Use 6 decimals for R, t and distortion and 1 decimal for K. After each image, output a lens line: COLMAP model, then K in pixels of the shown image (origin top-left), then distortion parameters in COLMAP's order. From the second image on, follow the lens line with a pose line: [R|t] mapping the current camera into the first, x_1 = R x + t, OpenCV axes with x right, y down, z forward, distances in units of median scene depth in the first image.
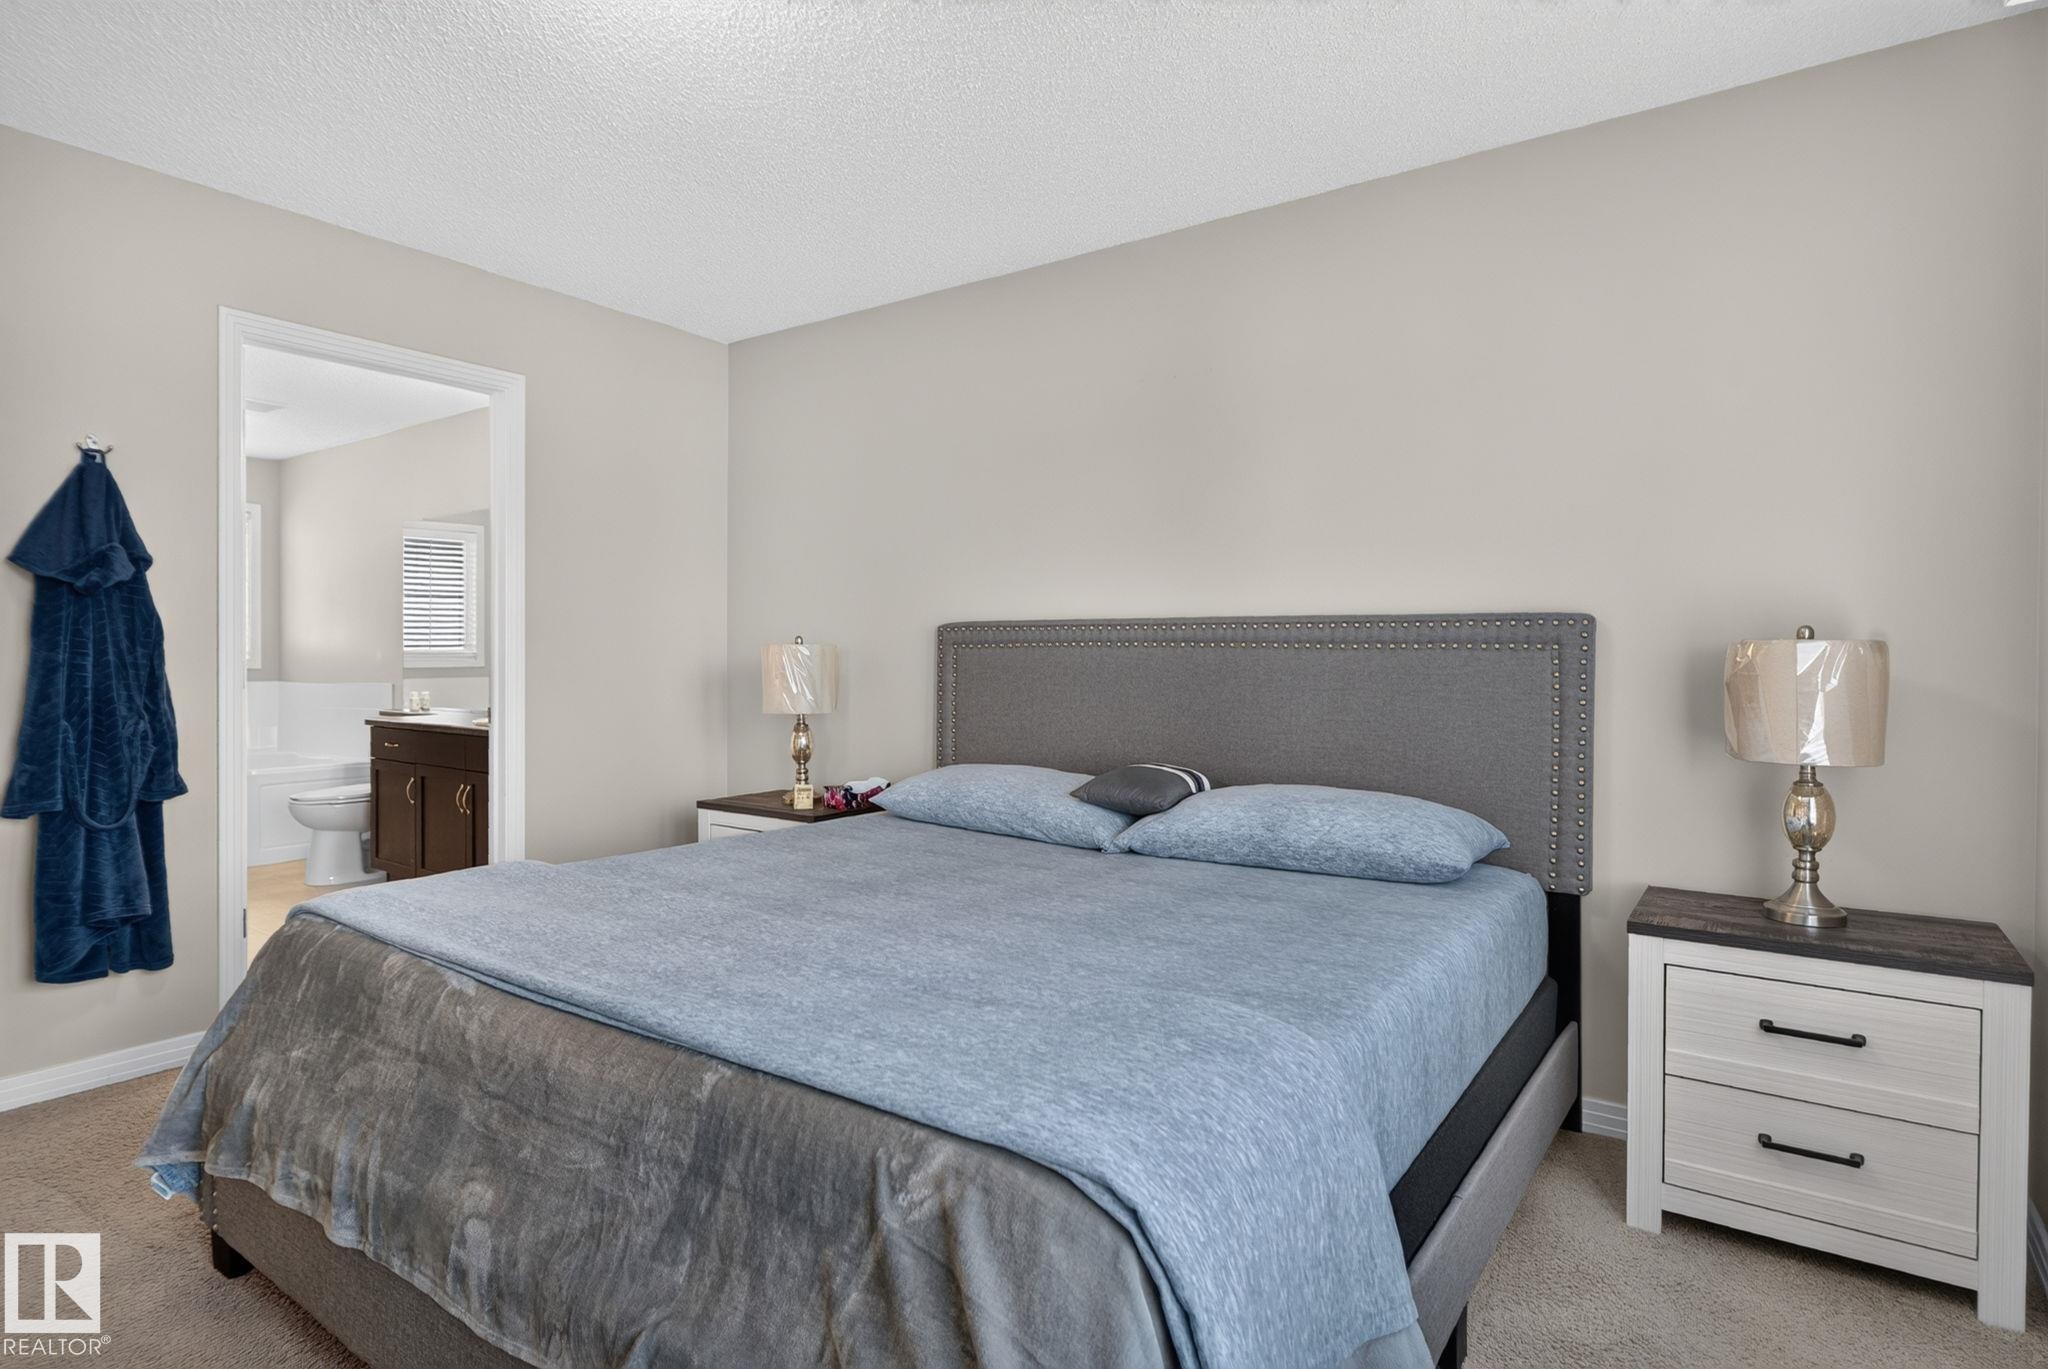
lens RADIAL K [[1056.9, 0, 1034.9], [0, 1056.9, 657.1], [0, 0, 1]] dist [-0.007410, 0.000232]
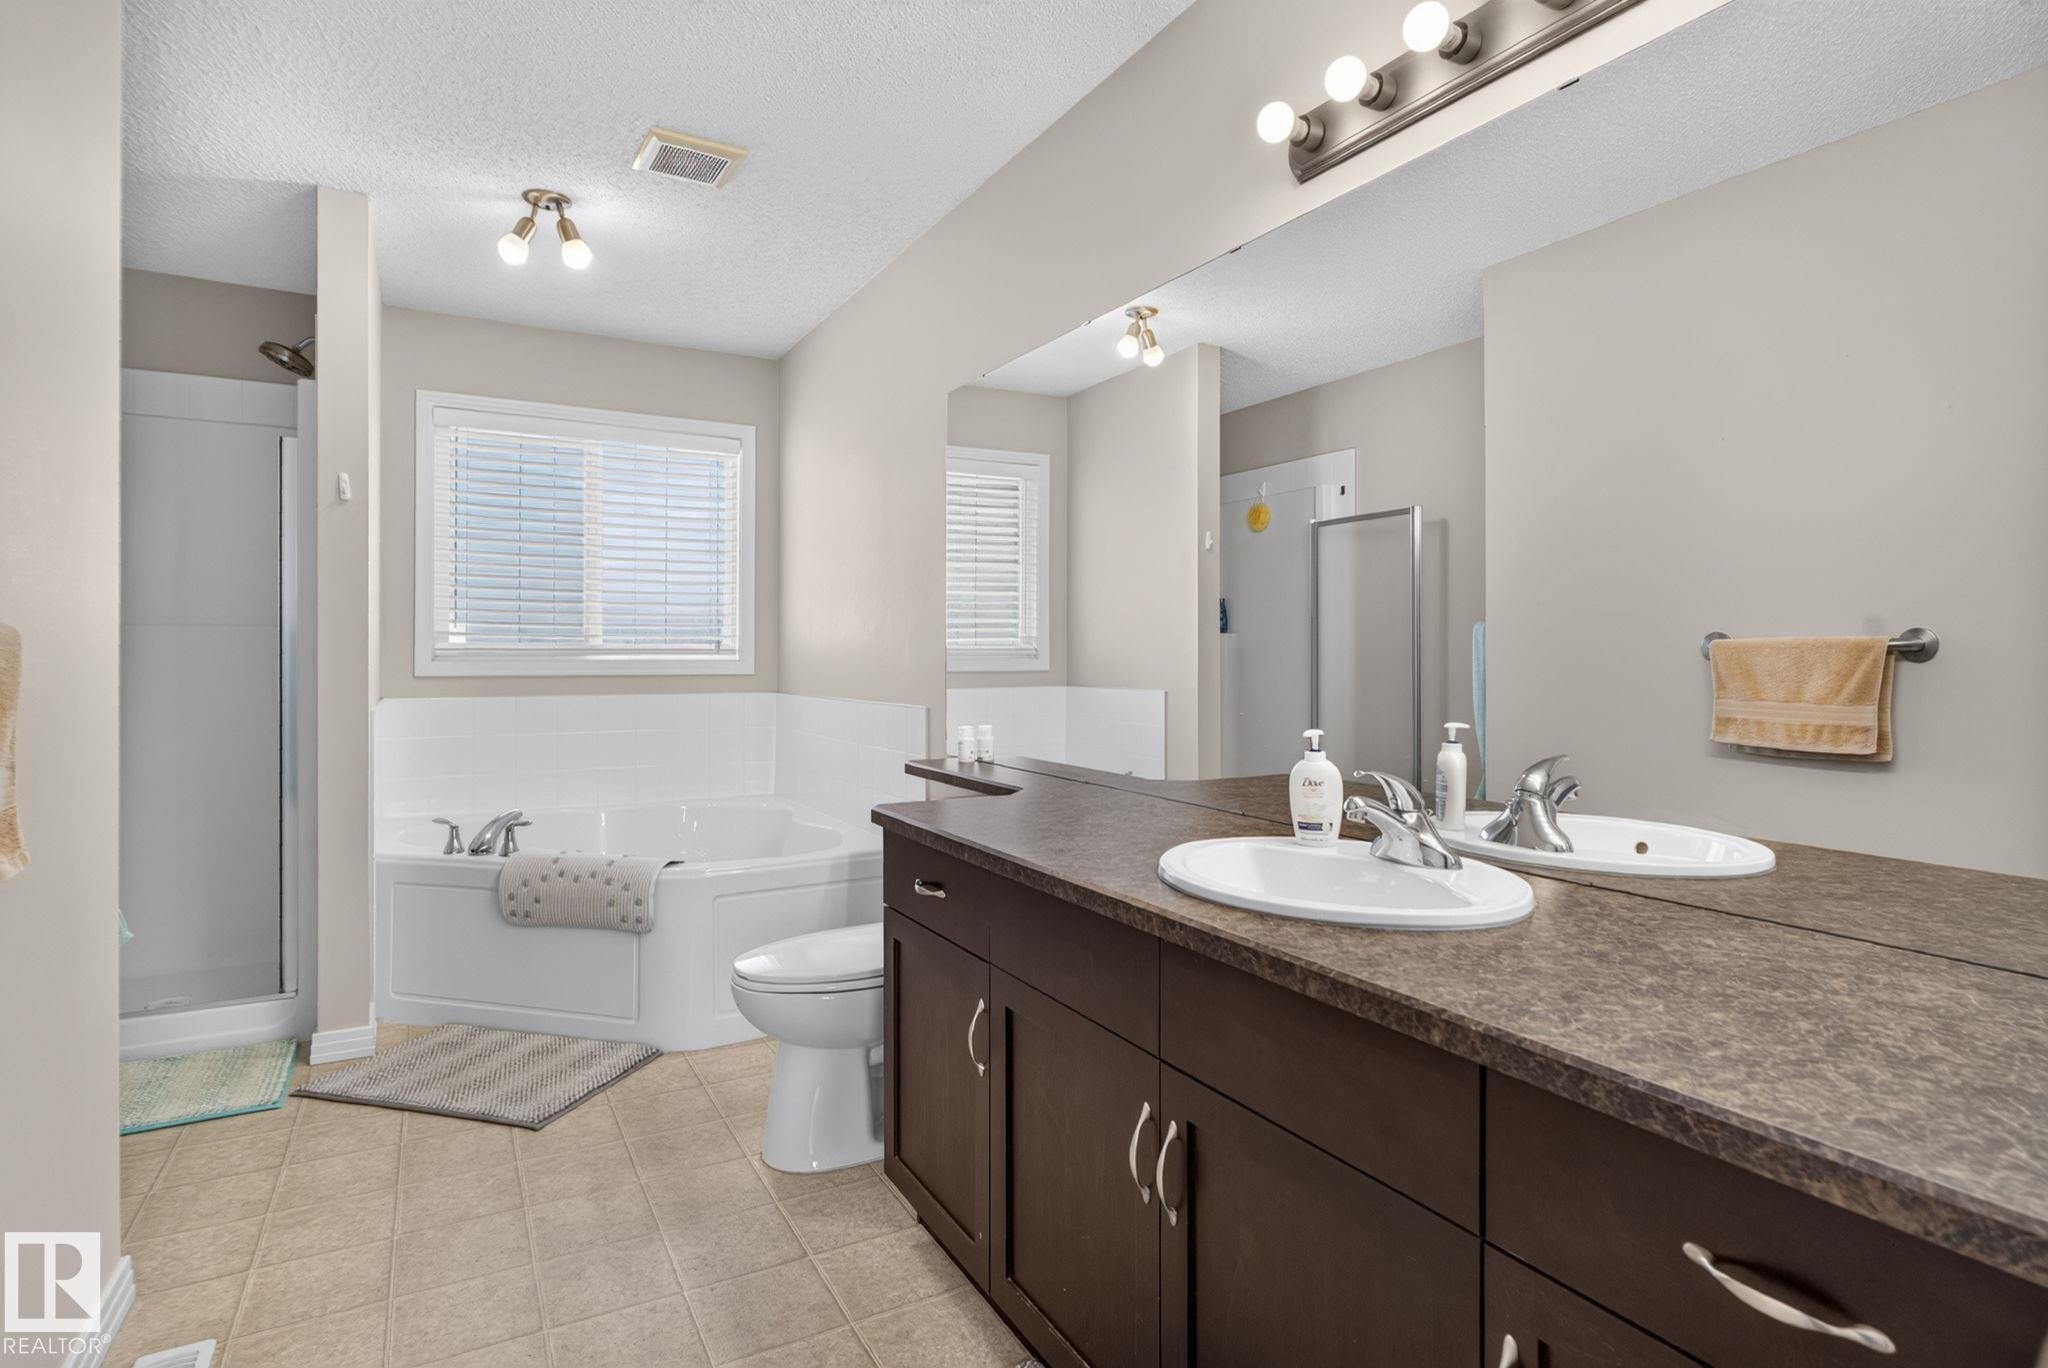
lens RADIAL K [[1056.9, 0, 1034.9], [0, 1056.9, 656.6], [0, 0, 1]] dist [-0.007410, 0.000232]
pose [[0.904346, 0.001676, -0.426797, -0.384198], [-0.003364, 0.999989, -0.003201, 0.001958], [0.426787, 0.004330, 0.904342, 0.624338]]
